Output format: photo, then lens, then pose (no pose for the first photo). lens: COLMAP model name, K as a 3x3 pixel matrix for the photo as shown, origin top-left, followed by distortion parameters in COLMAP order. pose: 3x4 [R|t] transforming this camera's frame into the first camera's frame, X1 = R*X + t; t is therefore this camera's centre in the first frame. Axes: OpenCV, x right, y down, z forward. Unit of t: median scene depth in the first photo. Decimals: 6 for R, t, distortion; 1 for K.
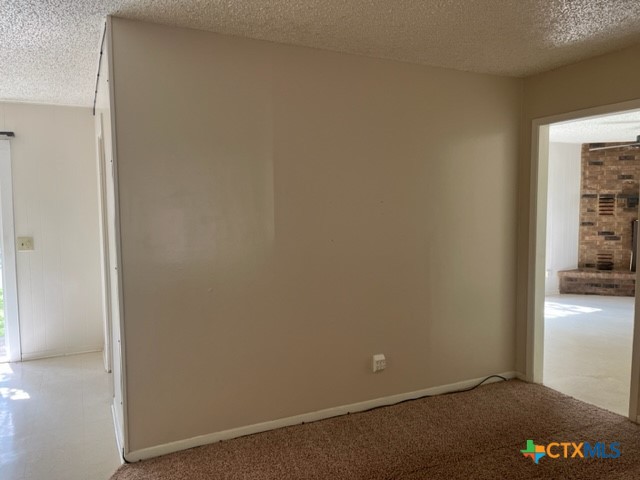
lens RADIAL K [[484.9, 0, 319.6], [0, 484.9, 243.1], [0, 0, 1]] dist [0.053120, -0.078372]
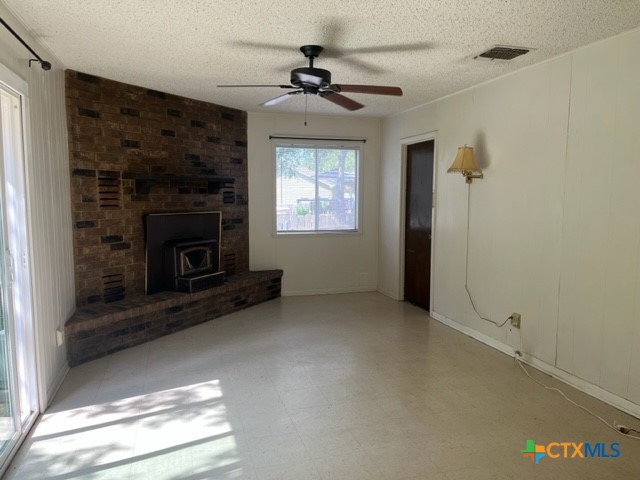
lens RADIAL K [[484.9, 0, 319.5], [0, 484.9, 240.6], [0, 0, 1]] dist [0.053120, -0.078372]
pose [[0.153912, -0.090300, 0.983950, 0.054522], [0.066546, 0.994502, 0.080859, -0.048319], [-0.985841, 0.053033, 0.159075, 0.666393]]
